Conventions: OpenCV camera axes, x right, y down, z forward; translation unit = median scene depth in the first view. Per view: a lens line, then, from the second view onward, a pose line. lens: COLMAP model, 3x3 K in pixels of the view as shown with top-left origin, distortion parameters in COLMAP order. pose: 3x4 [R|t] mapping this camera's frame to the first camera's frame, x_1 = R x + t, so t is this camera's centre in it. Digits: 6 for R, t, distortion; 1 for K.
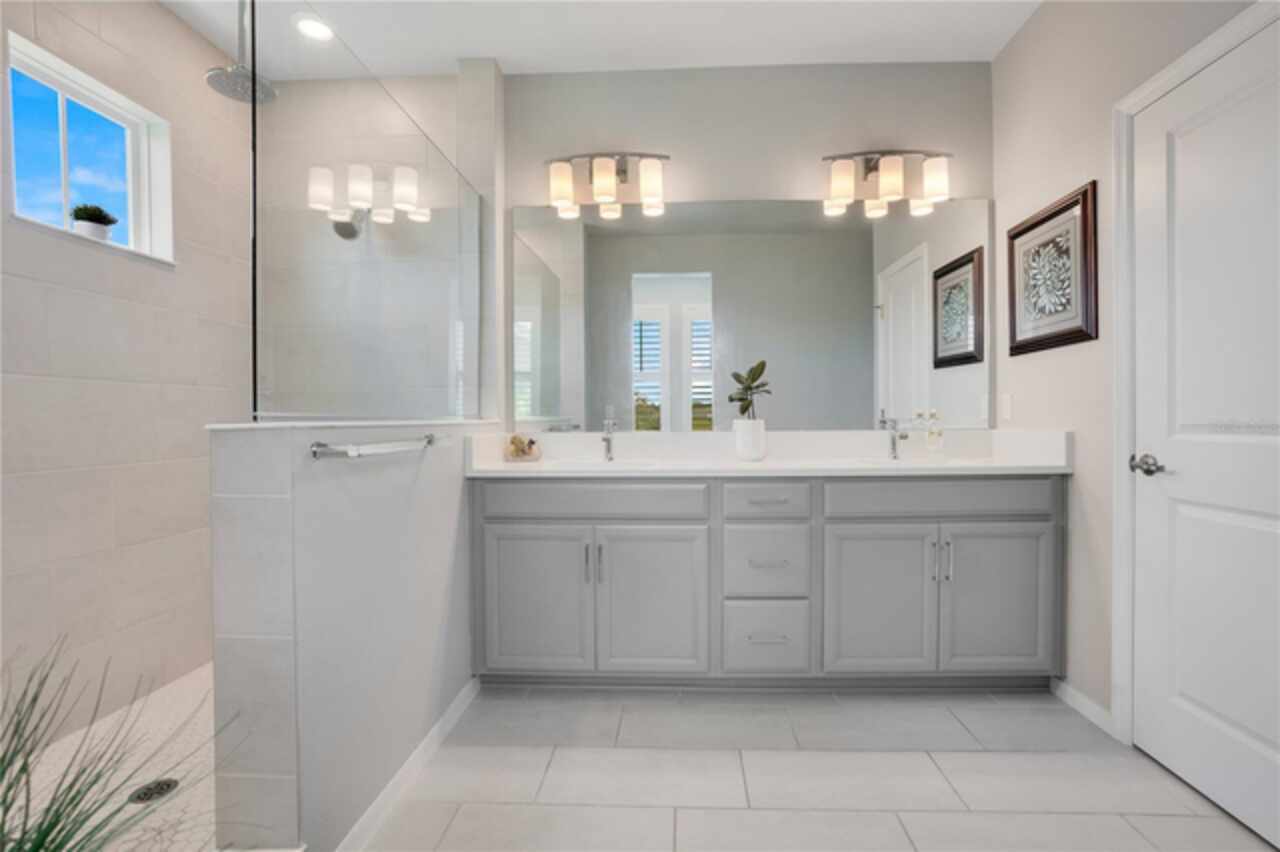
lens RADIAL K [[601.7, 0, 647.0], [0, 601.7, 422.2], [0, 0, 1]] dist [-0.073370, 0.033286]
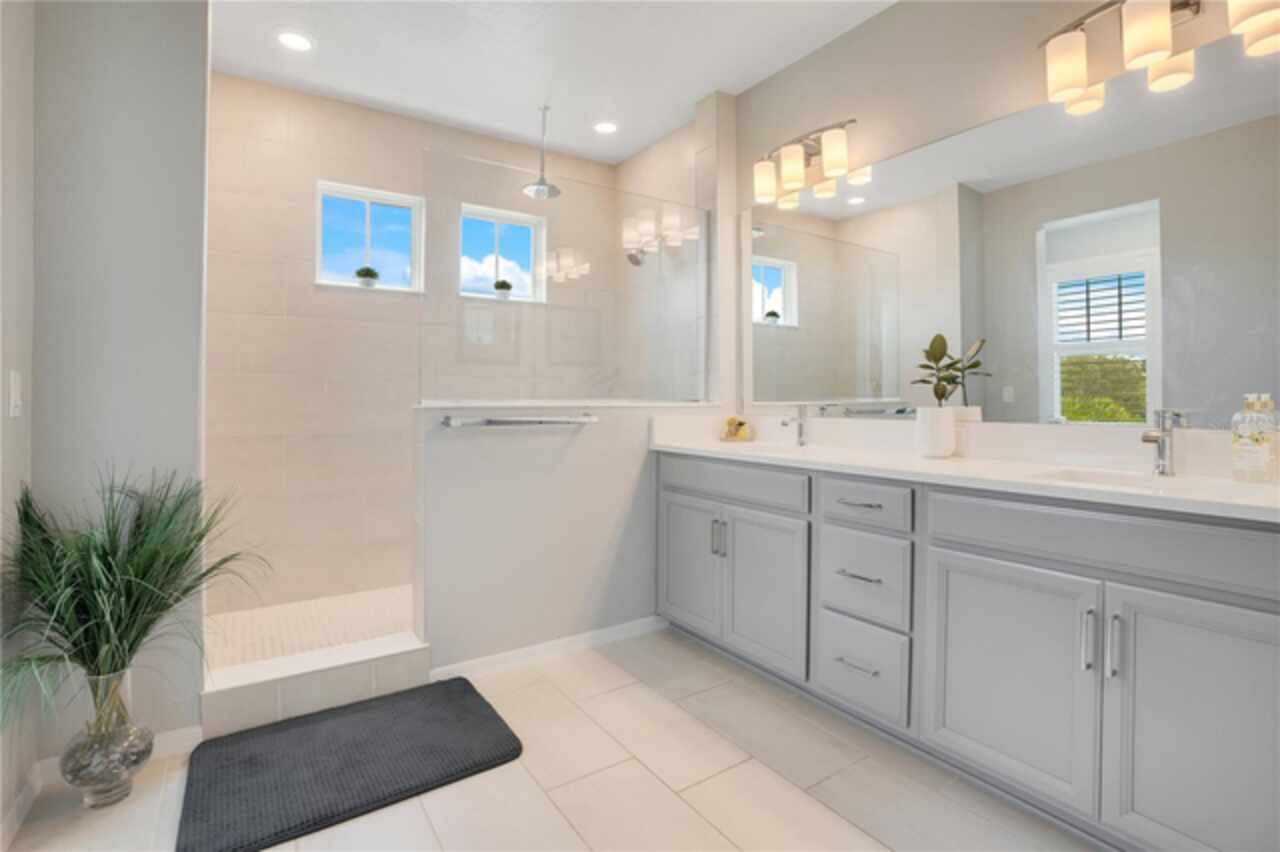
lens RADIAL K [[589.7, 0, 640.1], [0, 589.7, 391.1], [0, 0, 1]] dist [-0.043132, 0.000302]
pose [[0.597453, -0.006003, -0.801882, 0.659034], [-0.009720, 0.999844, -0.014728, -0.012671], [0.801845, 0.016594, 0.597301, 0.243255]]
